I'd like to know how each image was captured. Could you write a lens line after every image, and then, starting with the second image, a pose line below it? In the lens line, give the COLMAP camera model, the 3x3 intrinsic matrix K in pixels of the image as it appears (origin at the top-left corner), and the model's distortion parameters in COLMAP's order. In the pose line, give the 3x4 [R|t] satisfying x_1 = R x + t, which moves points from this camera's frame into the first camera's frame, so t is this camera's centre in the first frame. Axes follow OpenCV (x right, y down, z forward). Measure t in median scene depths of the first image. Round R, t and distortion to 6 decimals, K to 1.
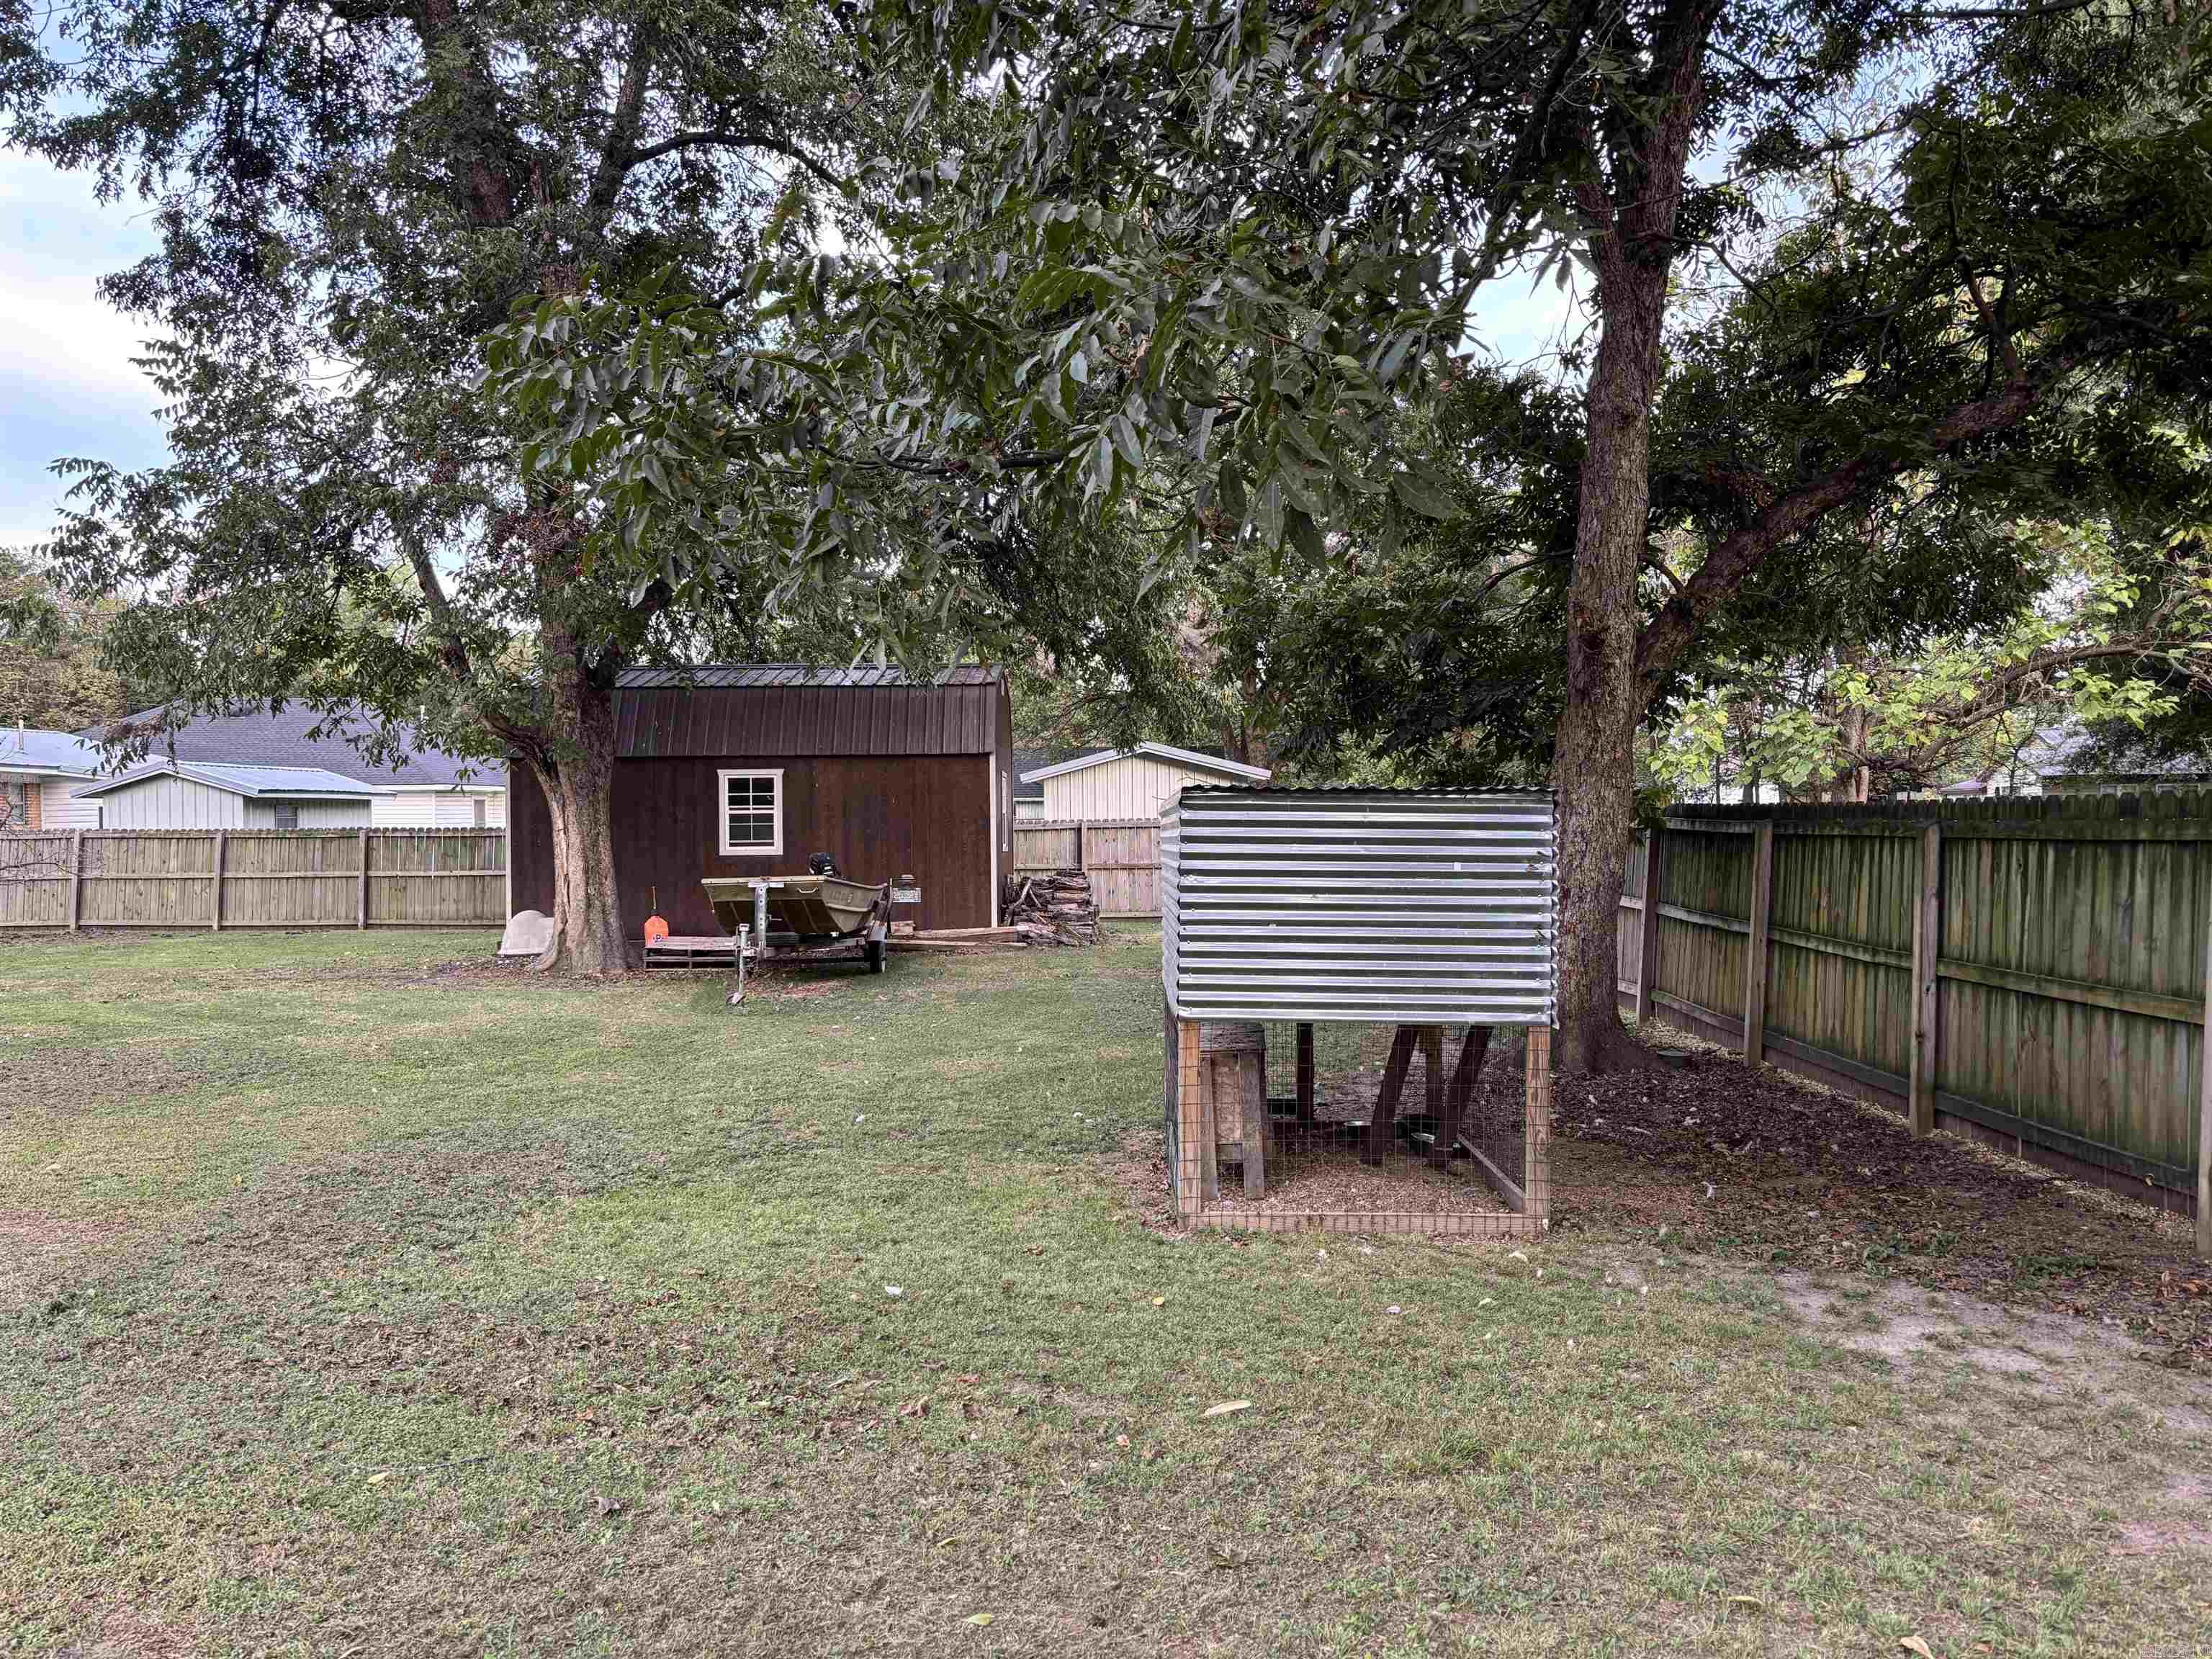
lens RADIAL K [[1660.9, 0, 1109.2], [0, 1660.9, 840.9], [0, 0, 1]] dist [0.004638, -0.012605]
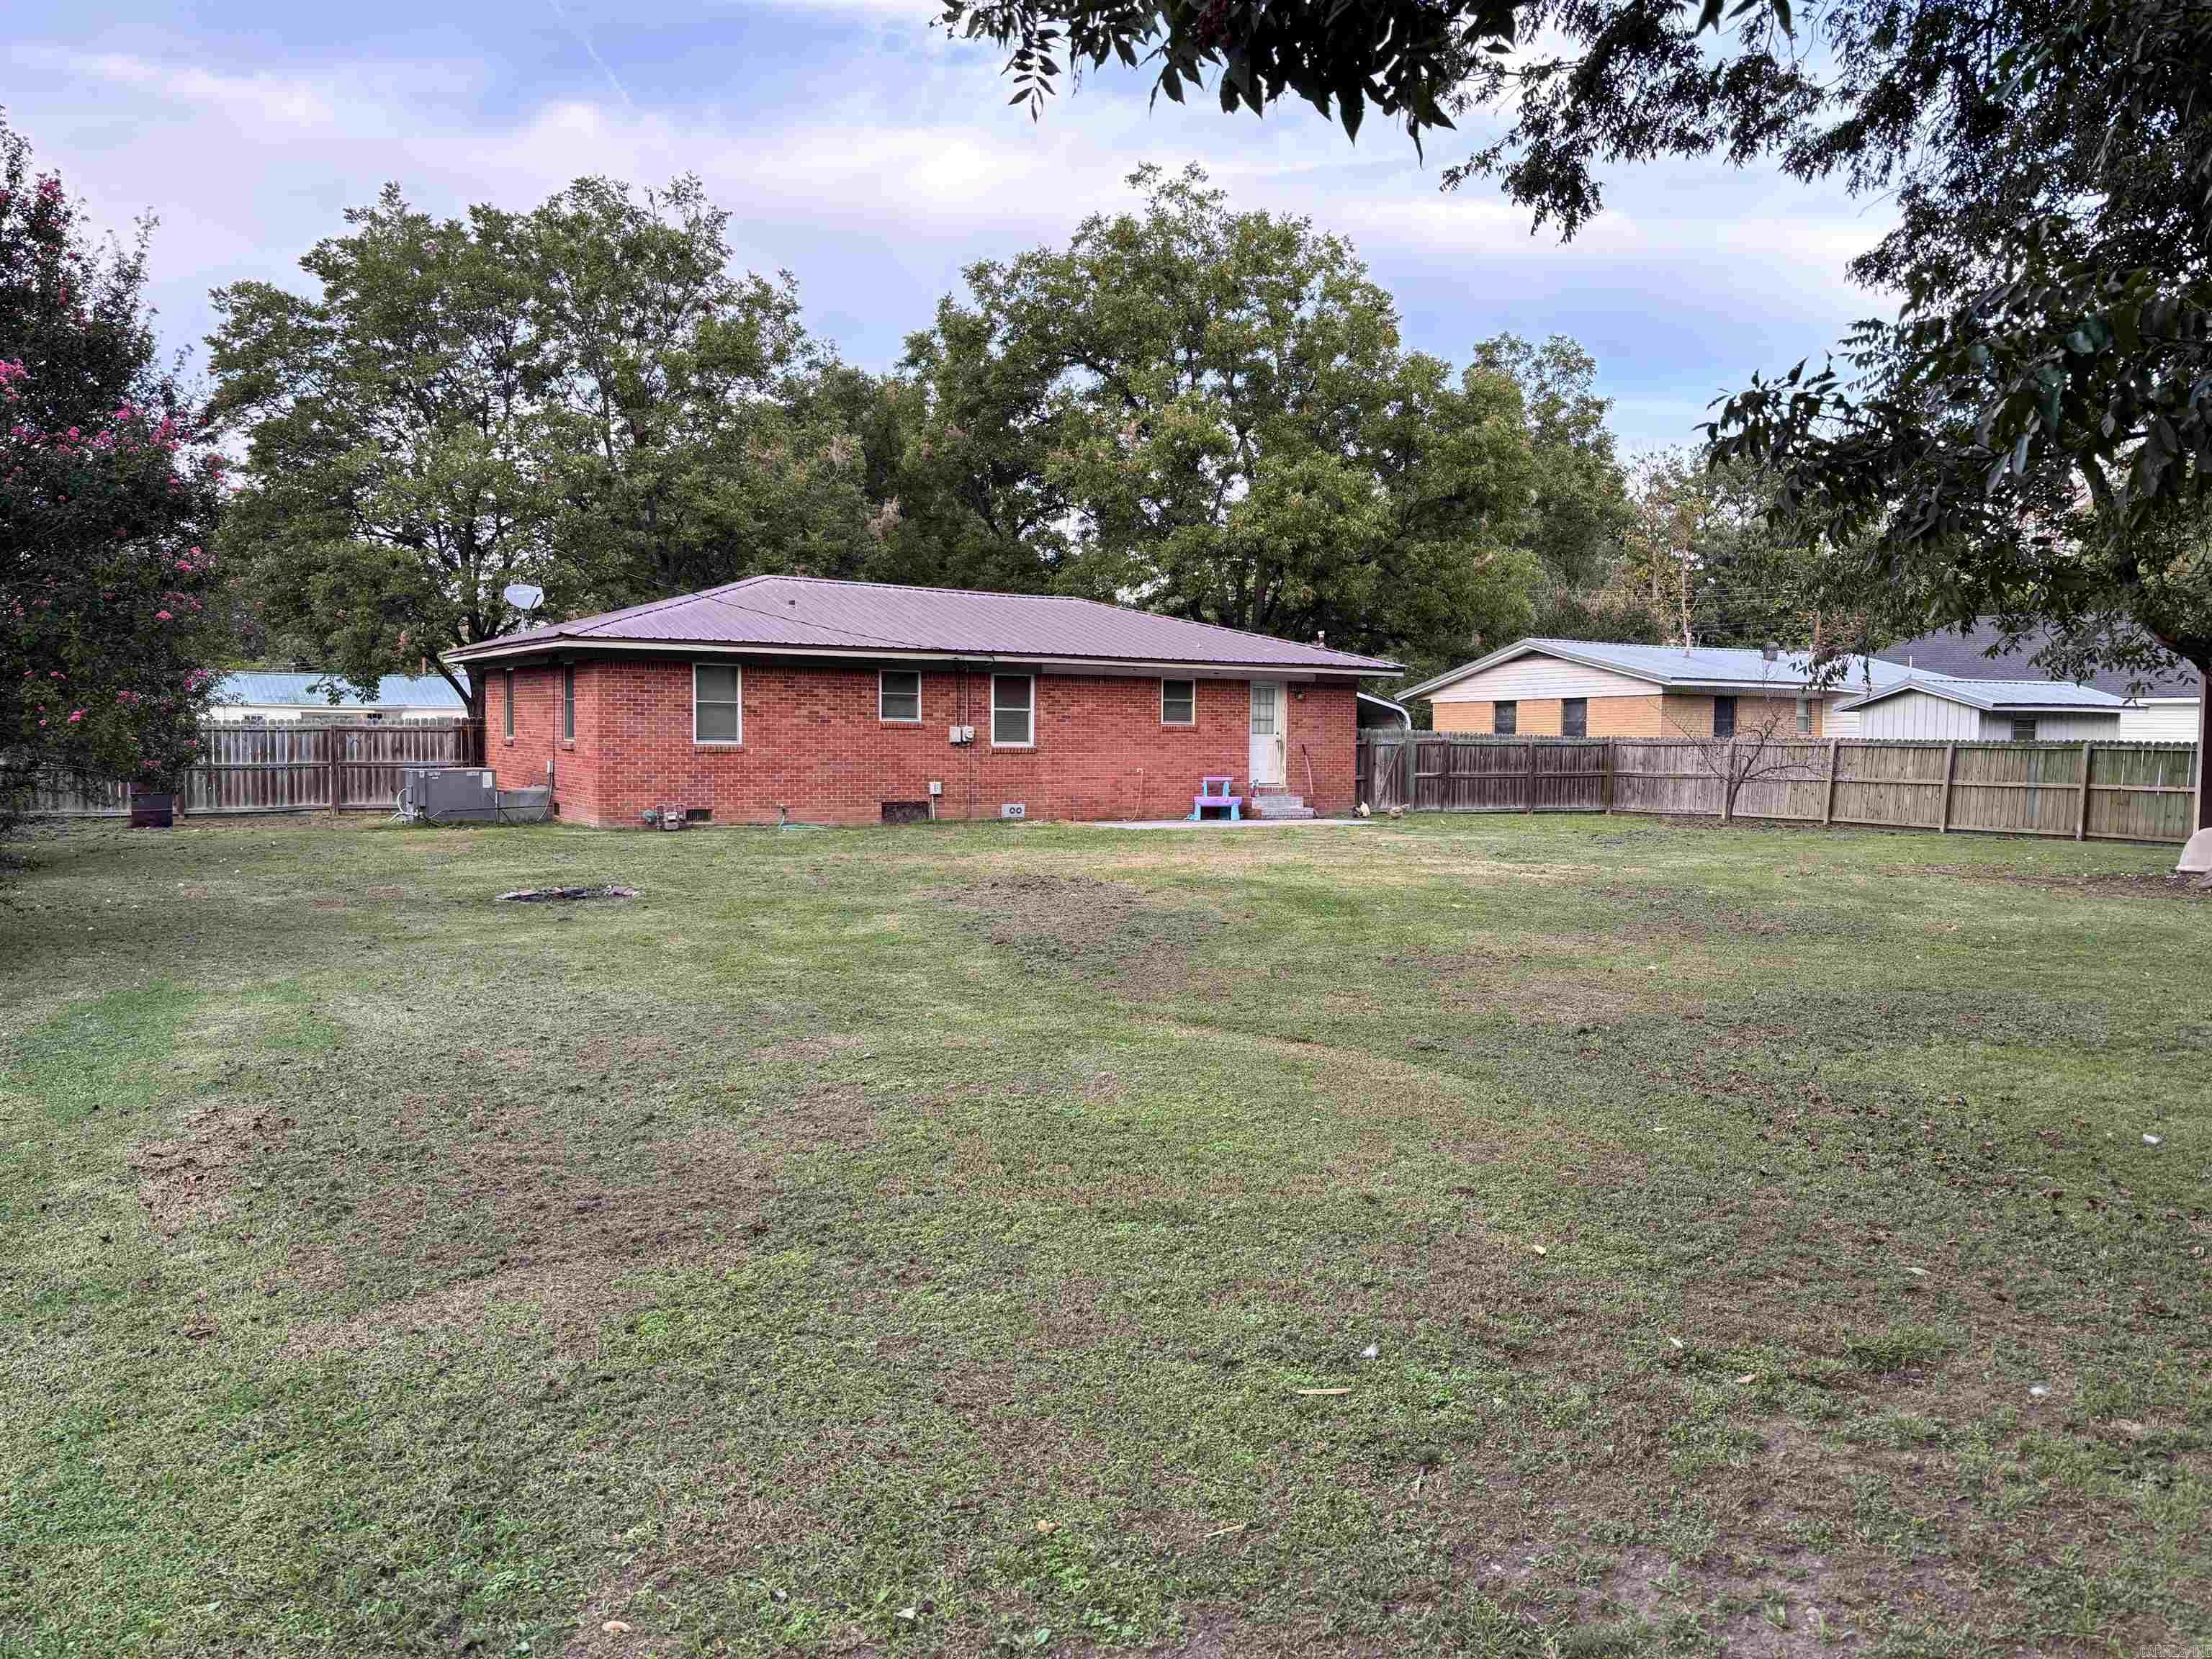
lens RADIAL K [[1660.9, 0, 1105.0], [0, 1660.9, 829.1], [0, 0, 1]] dist [0.004638, -0.012605]
pose [[0.530668, 0.061147, -0.845372, 0.119429], [-0.023267, 0.998069, 0.057586, 0.001691], [0.847261, -0.010890, 0.531066, -0.060509]]
